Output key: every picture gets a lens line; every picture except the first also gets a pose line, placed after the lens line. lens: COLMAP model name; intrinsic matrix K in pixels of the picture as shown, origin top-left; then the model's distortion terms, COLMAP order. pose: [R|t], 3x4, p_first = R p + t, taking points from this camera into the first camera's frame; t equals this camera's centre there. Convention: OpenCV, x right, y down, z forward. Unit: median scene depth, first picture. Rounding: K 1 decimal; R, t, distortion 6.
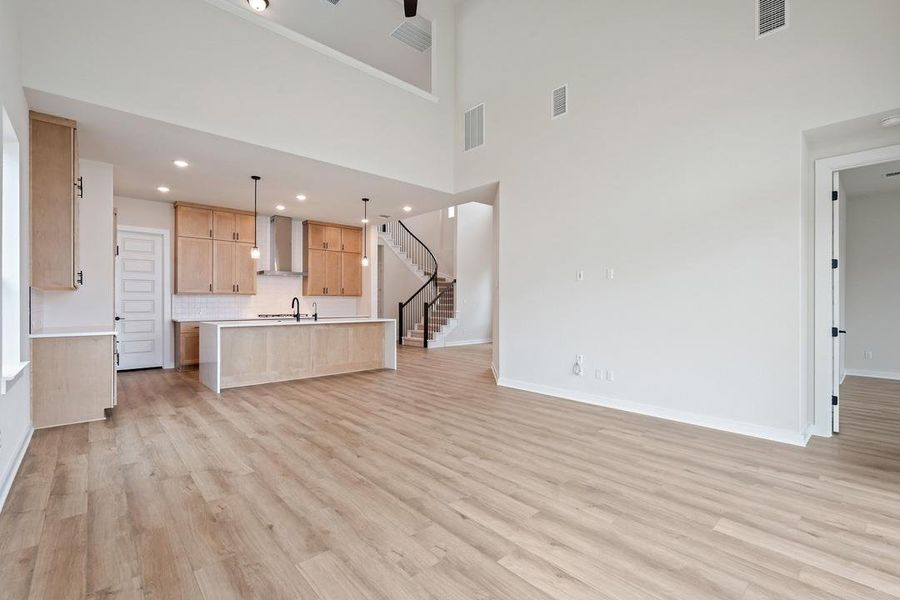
lens RADIAL K [[397.2, 0, 451.0], [0, 397.2, 302.1], [0, 0, 1]] dist [-0.001162, -0.001081]
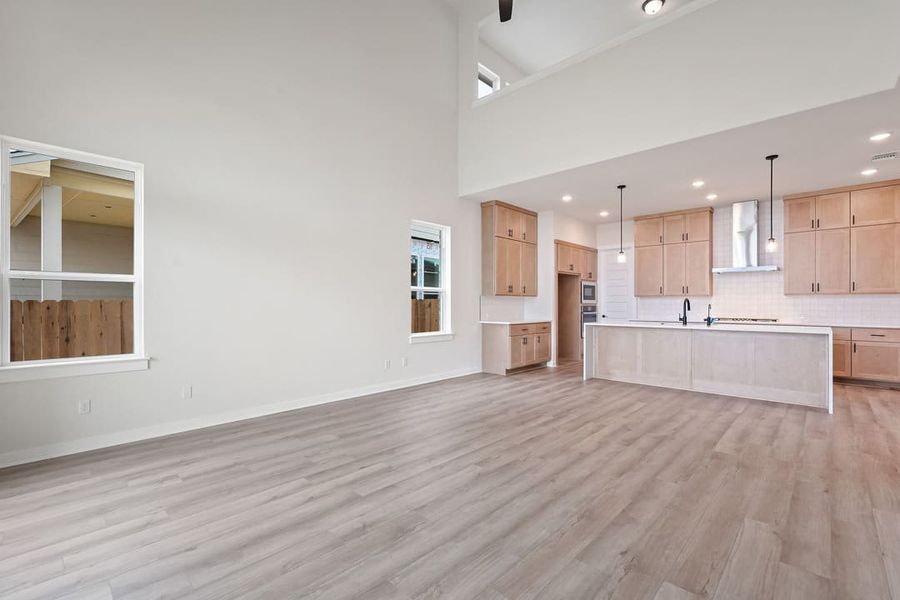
lens RADIAL K [[397.2, 0, 451.2], [0, 397.2, 303.8], [0, 0, 1]] dist [-0.001162, -0.001081]
pose [[0.071600, -0.002316, -0.997431, 0.613043], [0.001065, 0.999997, -0.002245, 0.001891], [0.997433, -0.000901, 0.071602, 0.540195]]
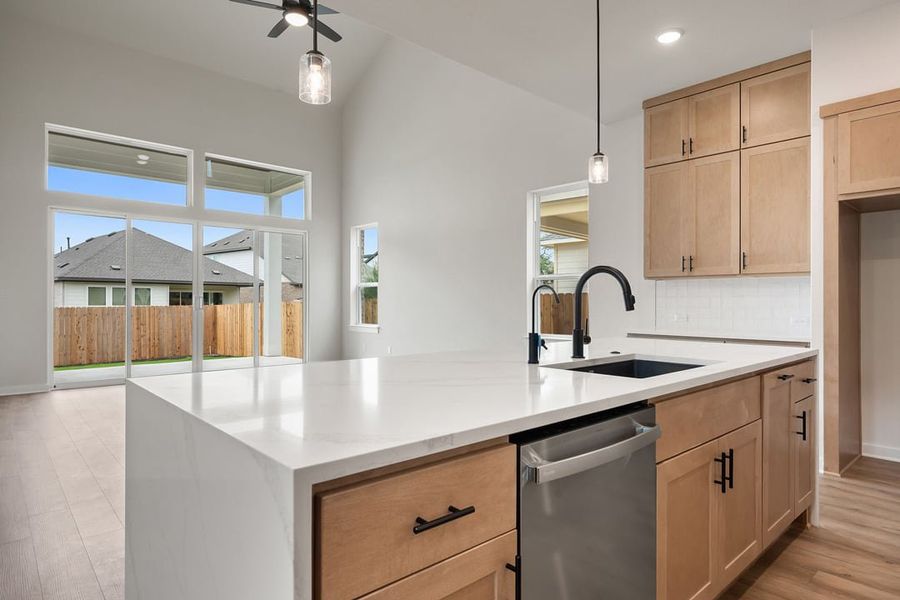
lens RADIAL K [[513.1, 0, 448.2], [0, 513.1, 300.1], [0, 0, 1]] dist [-0.008403, 0.001386]
pose [[-0.999952, -0.002813, 0.009410, -0.394698], [-0.002852, 0.999988, -0.004105, 0.013558], [-0.009399, -0.004132, -0.999947, 1.745045]]
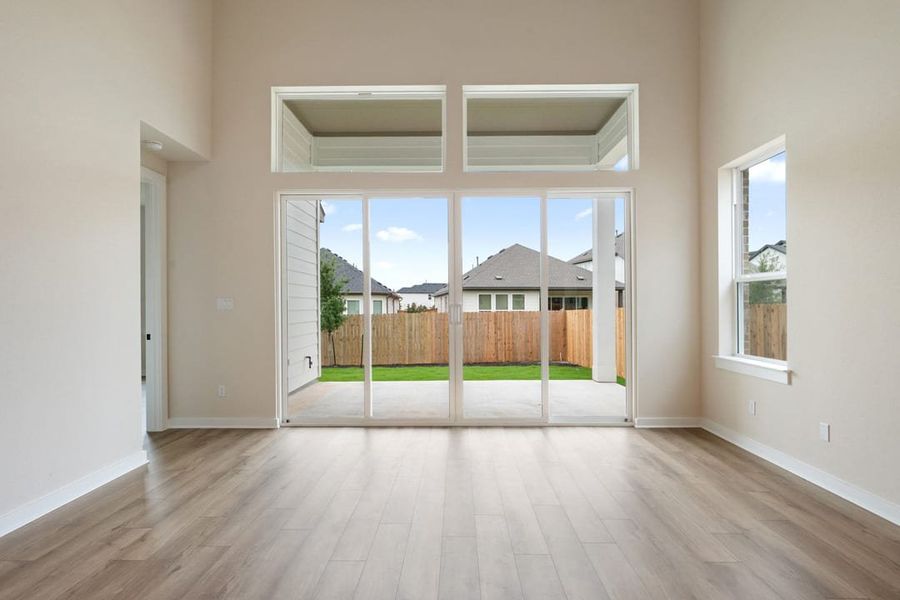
lens RADIAL K [[448.2, 0, 449.1], [0, 448.2, 305.8], [0, 0, 1]] dist [-0.000760, -0.001141]
pose [[-0.727483, 0.002060, 0.686123, -0.234470], [0.003914, 0.999992, 0.001147, -0.000558], [-0.686114, 0.003520, -0.727485, 0.864224]]
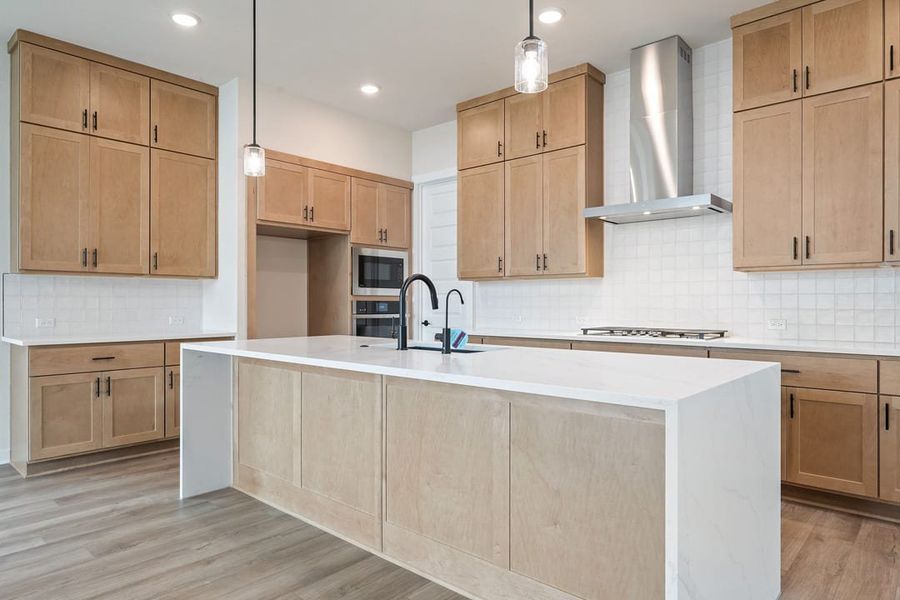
lens RADIAL K [[551.2, 0, 451.7], [0, 551.2, 303.2], [0, 0, 1]] dist [-0.004826, 0.002753]
pose [[0.098343, -0.001485, -0.995151, 0.055260], [0.002262, 0.999997, -0.001269, 0.014816], [0.995150, -0.002126, 0.098346, 1.303262]]
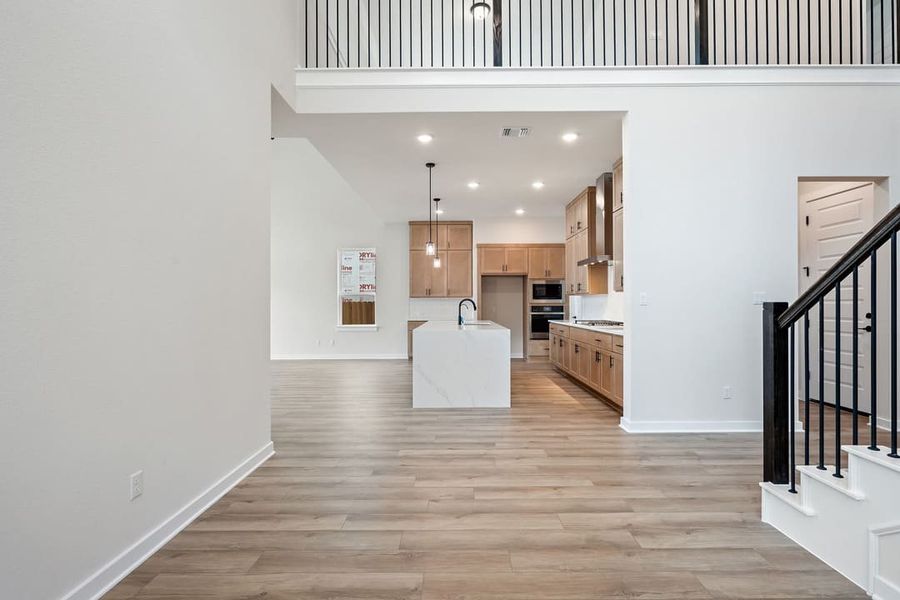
lens RADIAL K [[397.2, 0, 464.8], [0, 397.2, 303.9], [0, 0, 1]] dist [-0.001162, -0.001081]
pose [[-0.668452, 0.001923, -0.743753, 0.375161], [0.005210, 0.999984, -0.002097, 0.002123], [0.743737, -0.005276, -0.668452, 2.122814]]
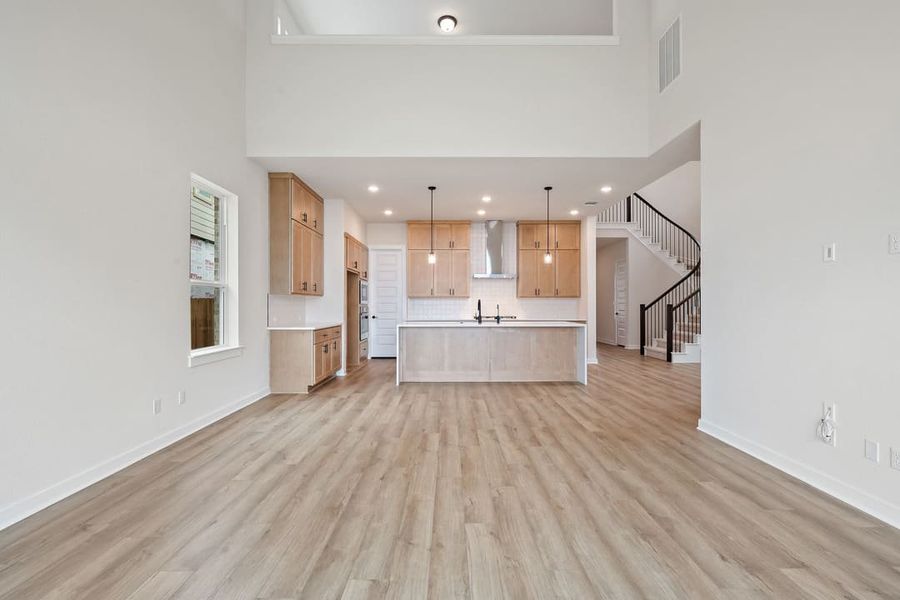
lens RADIAL K [[397.2, 0, 451.4], [0, 397.2, 301.7], [0, 0, 1]] dist [-0.001162, -0.001081]
pose [[0.743135, -0.006738, -0.669108, 0.300275], [0.002840, 0.999972, -0.006916, 0.000302], [0.669135, 0.003239, 0.743133, 0.277090]]
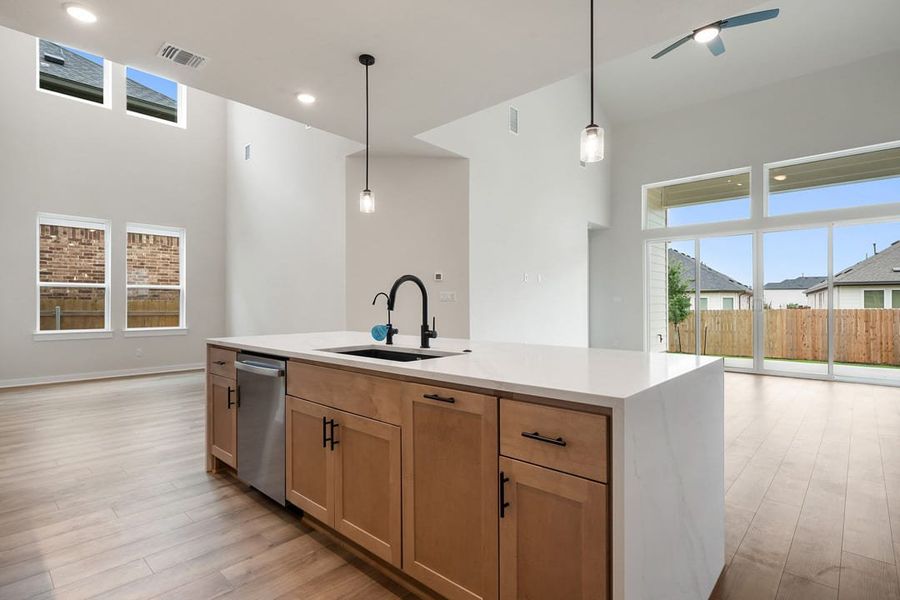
lens RADIAL K [[439.6, 0, 455.6], [0, 439.6, 303.7], [0, 0, 1]] dist [0.003489, -0.000383]
pose [[-0.090005, 0.000468, 0.995941, -0.983151], [-0.000245, 1.000000, -0.000492, 0.013853], [-0.995941, -0.000289, -0.090005, 1.322554]]
